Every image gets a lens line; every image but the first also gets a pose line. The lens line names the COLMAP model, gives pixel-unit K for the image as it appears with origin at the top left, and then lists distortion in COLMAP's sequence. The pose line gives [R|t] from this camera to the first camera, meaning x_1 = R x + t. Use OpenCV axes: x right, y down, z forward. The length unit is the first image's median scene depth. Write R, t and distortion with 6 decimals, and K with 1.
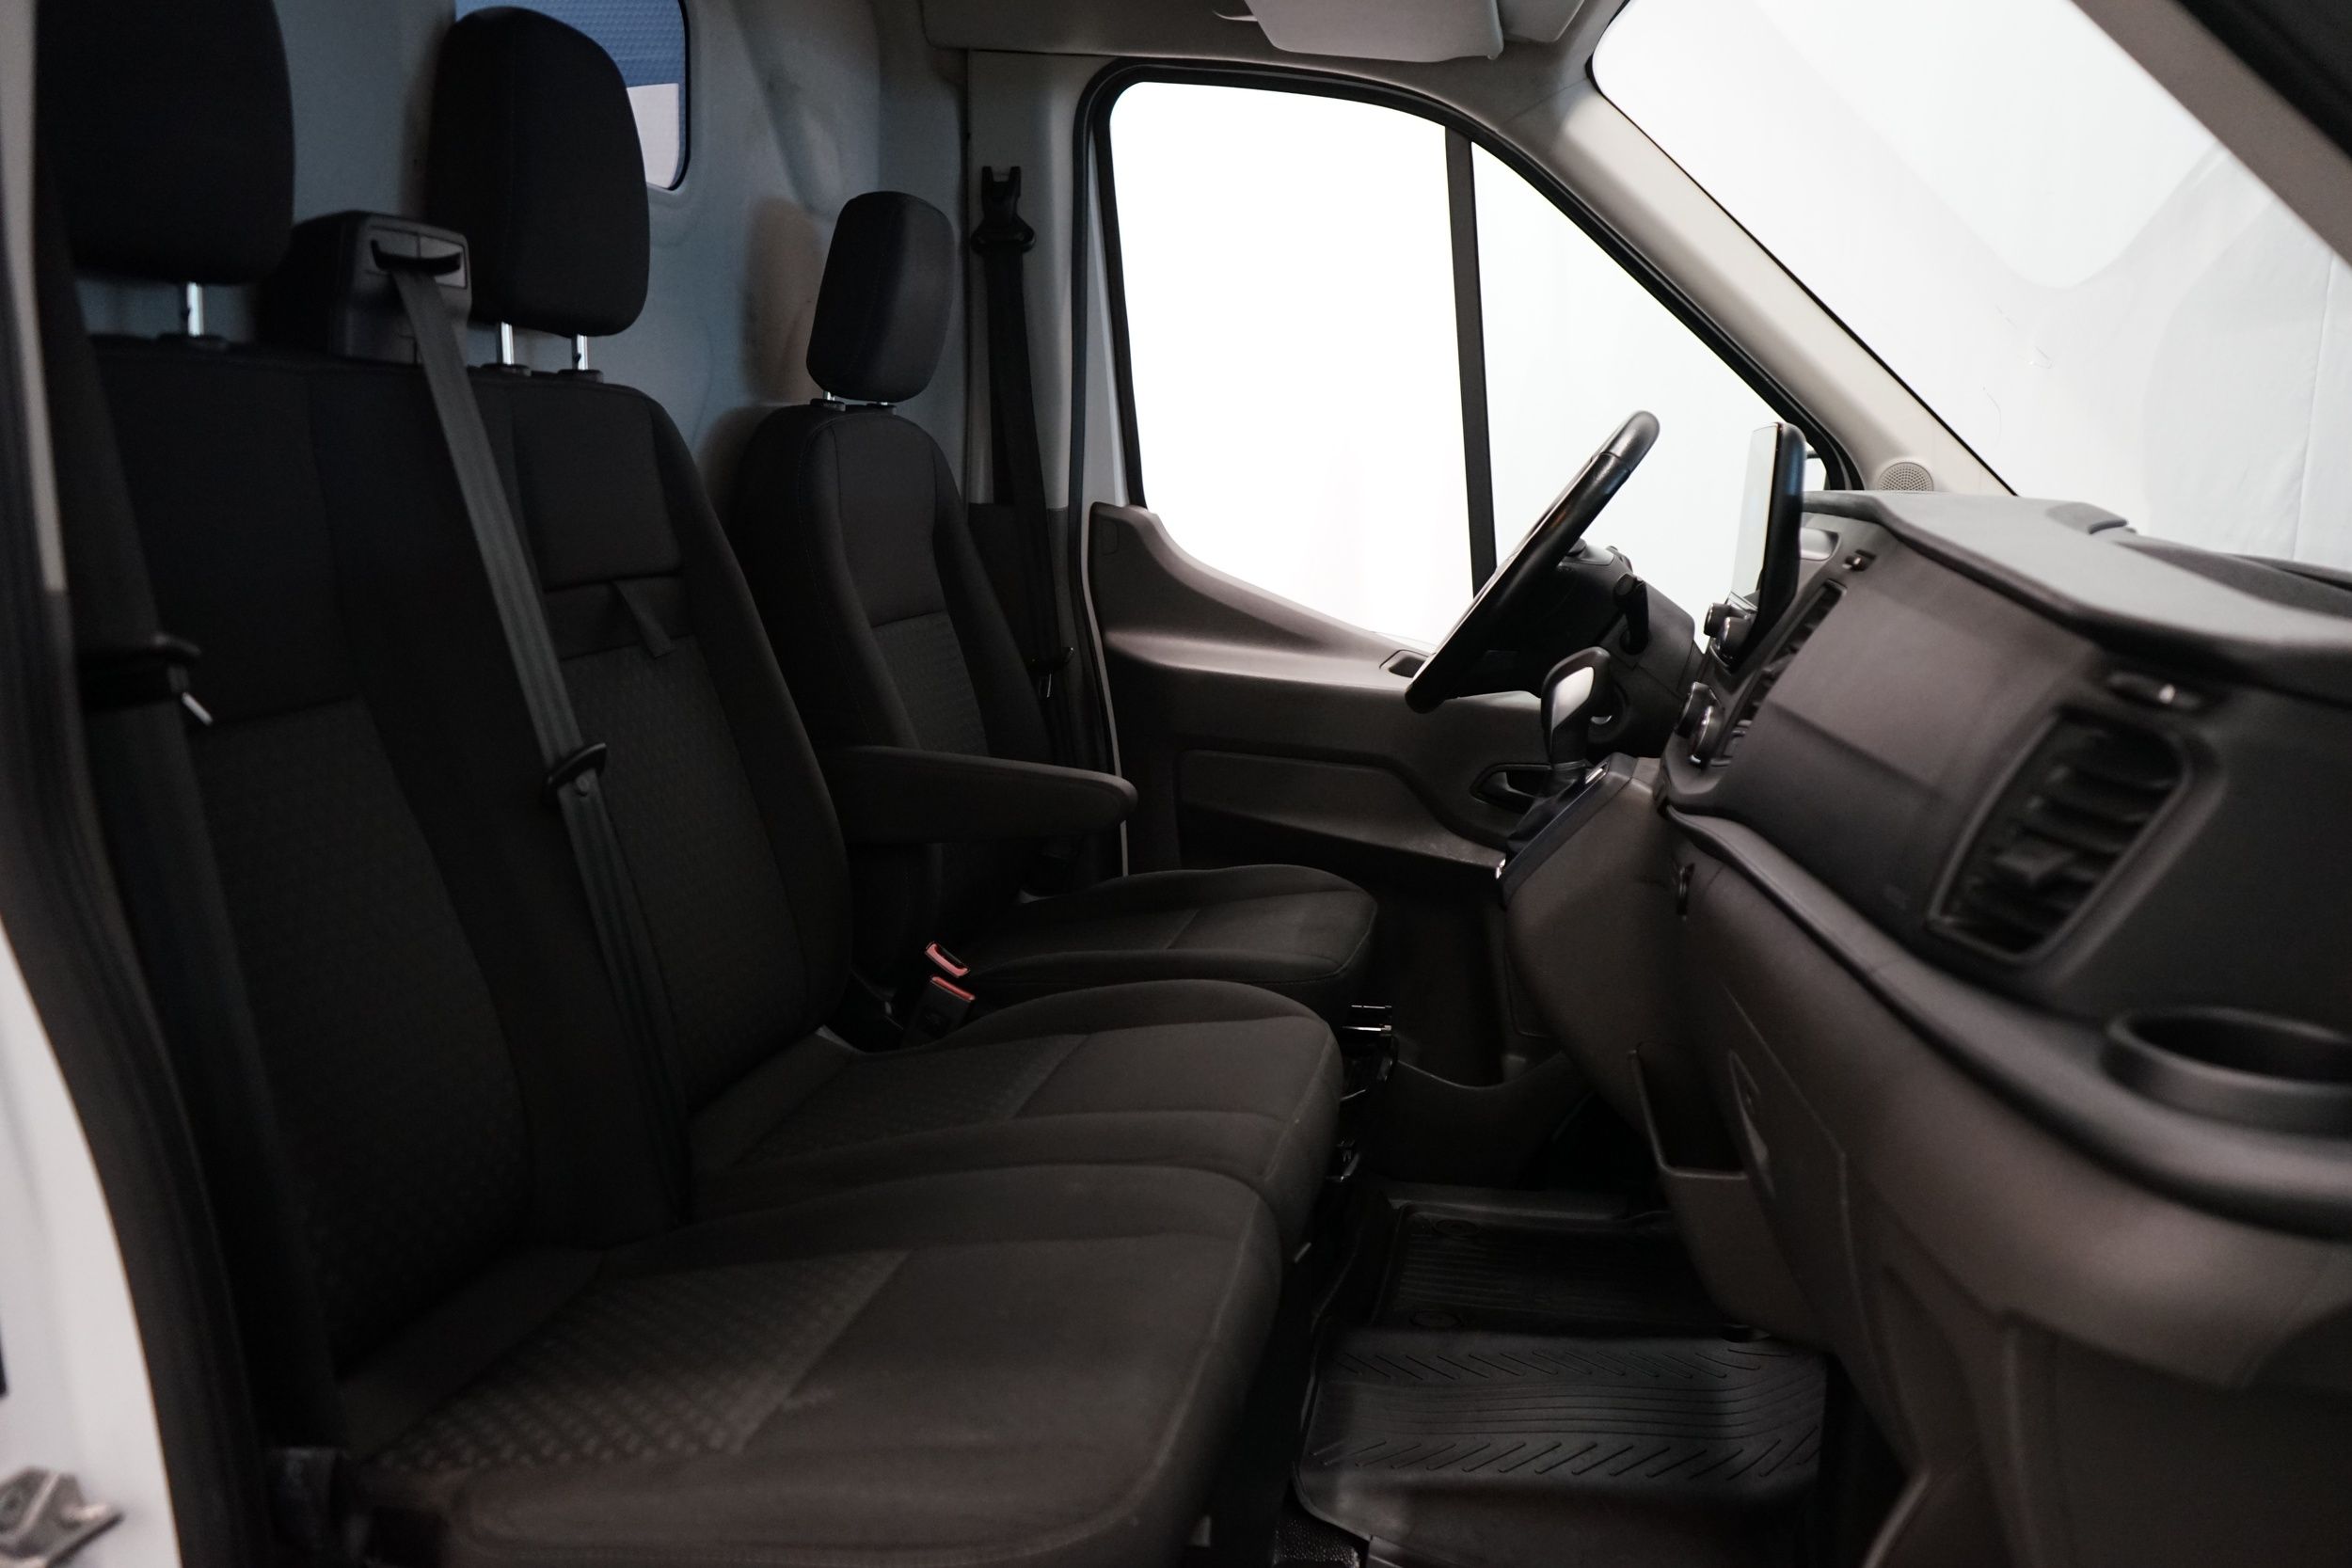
lens RADIAL K [[1995.0, 0, 1176.0], [0, 1995.0, 784.0], [0, 0, 1]] dist [0.008698, -0.006659]
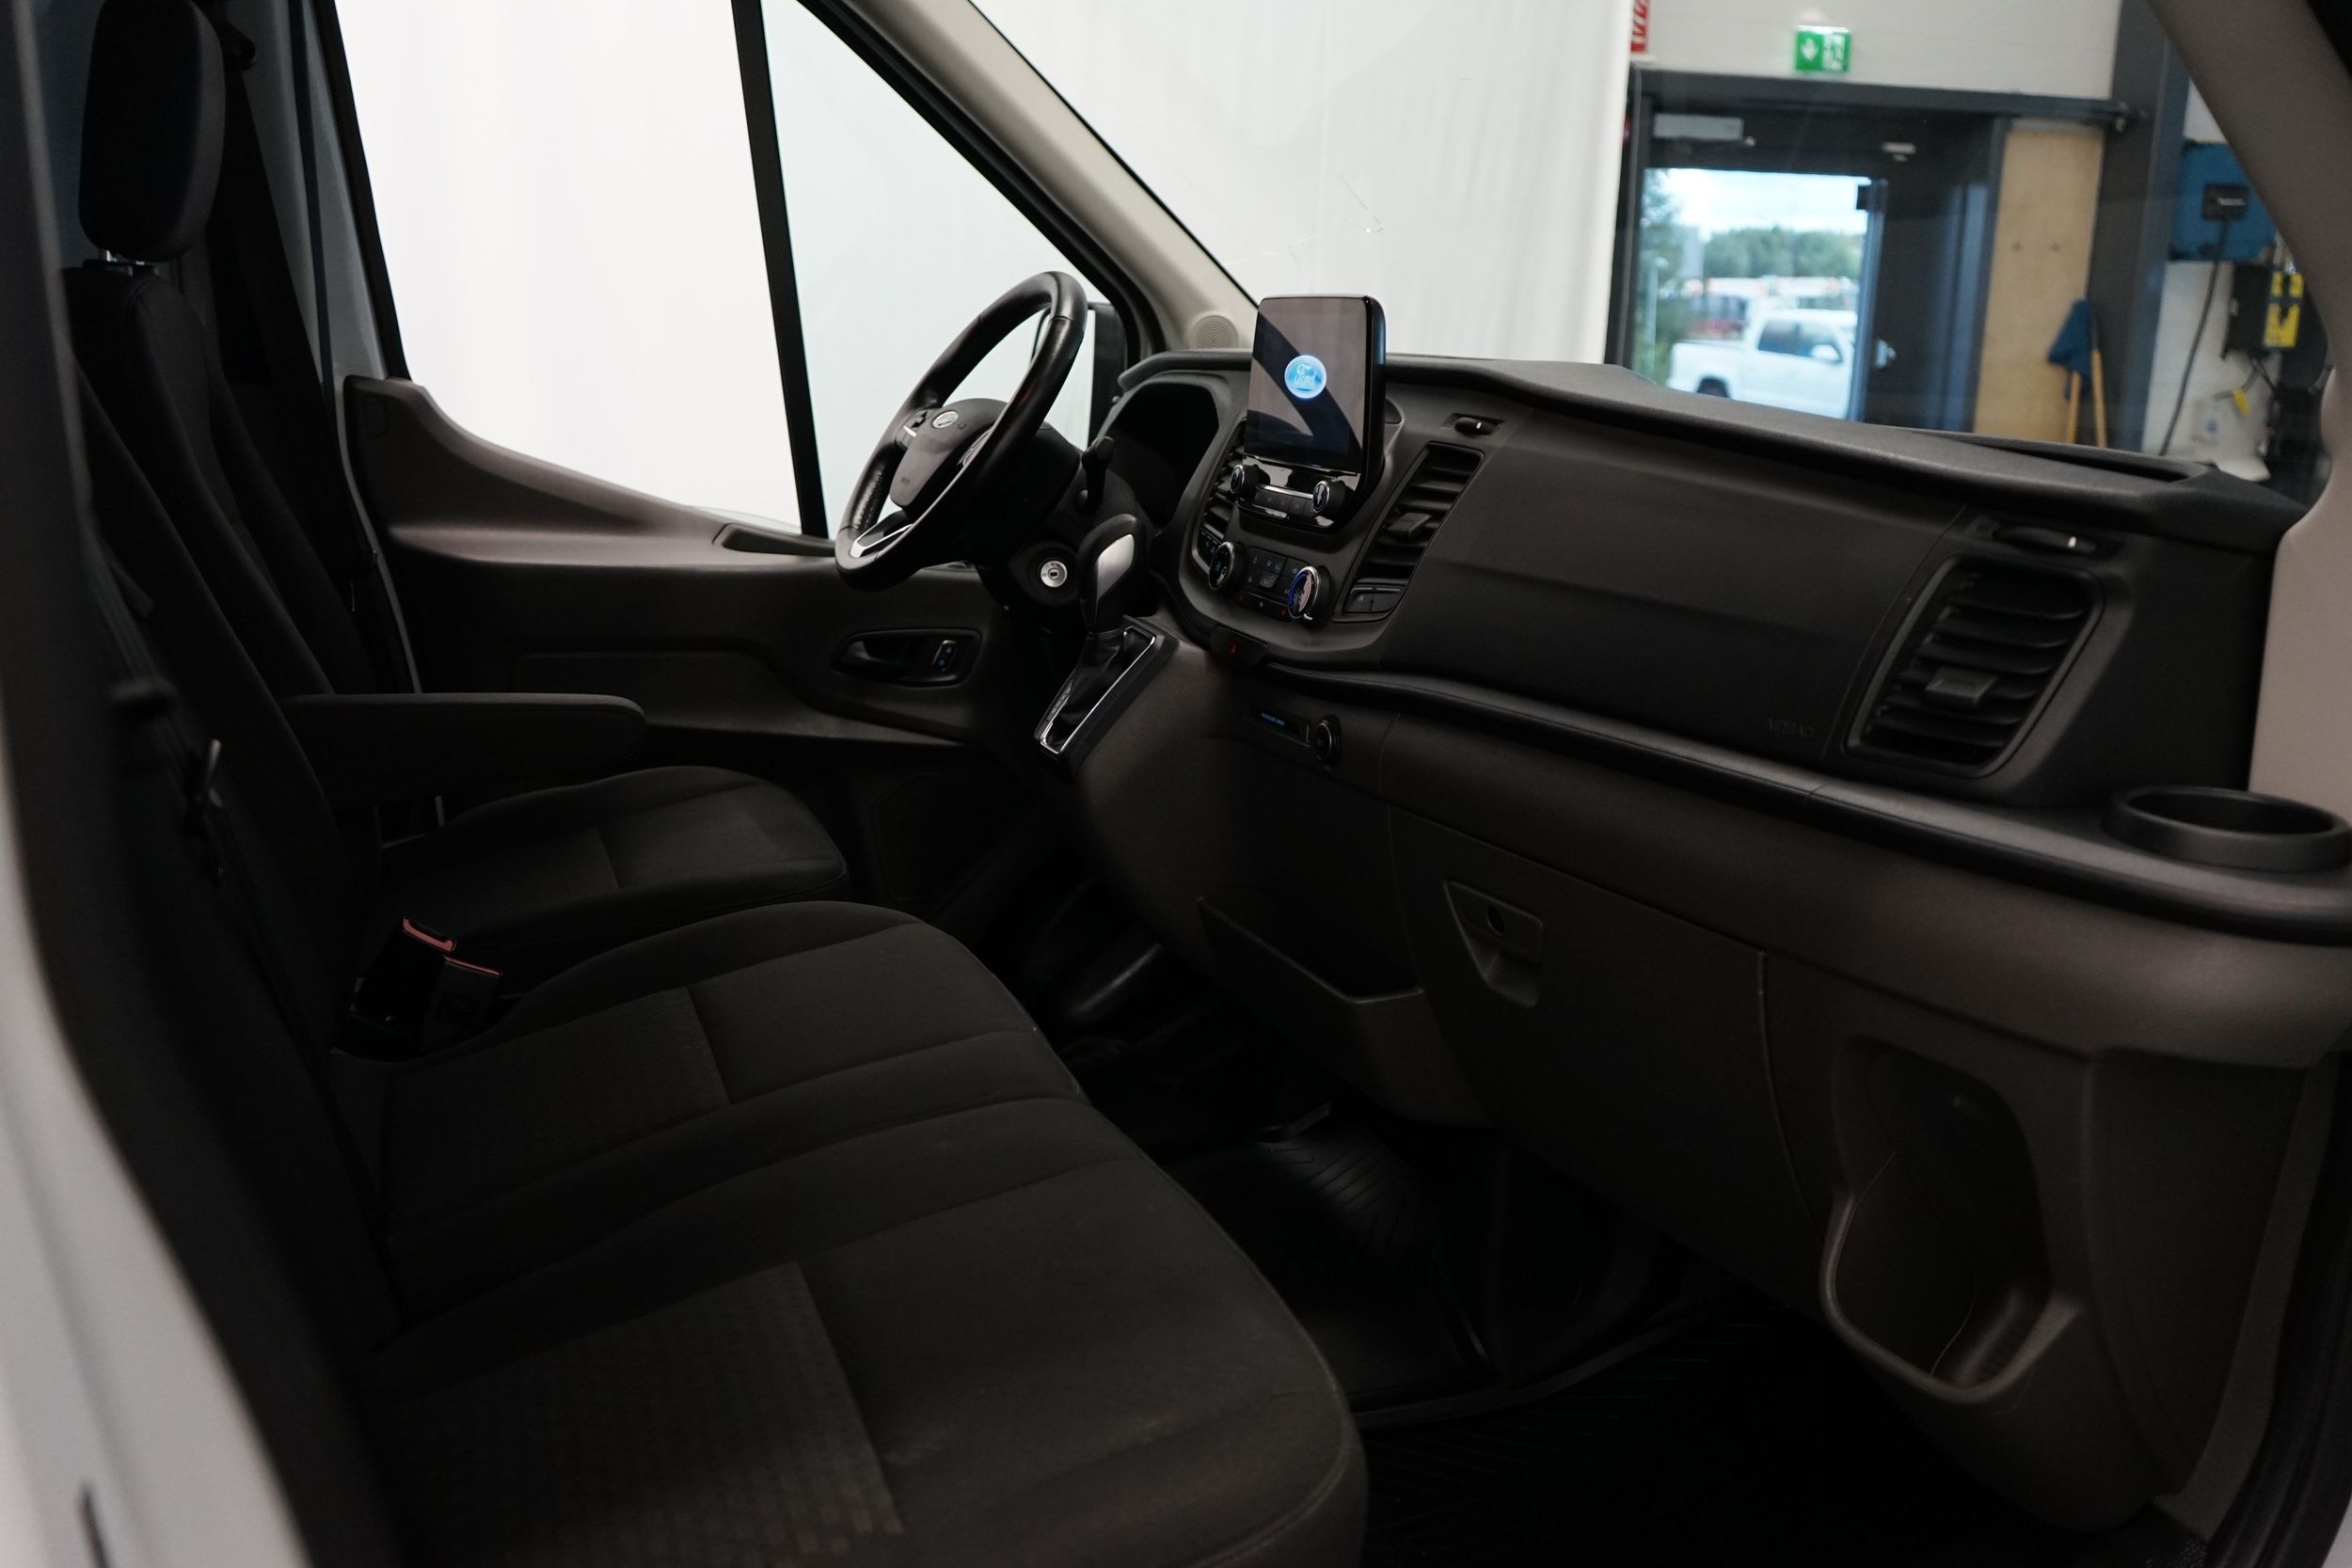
lens RADIAL K [[1995.0, 0, 1176.0], [0, 1995.0, 784.0], [0, 0, 1]] dist [0.008698, -0.006659]
pose [[0.829365, -0.144827, 0.539610, -0.265507], [0.097422, 0.988510, 0.115574, -0.037731], [-0.550148, -0.043283, 0.833945, 0.103014]]
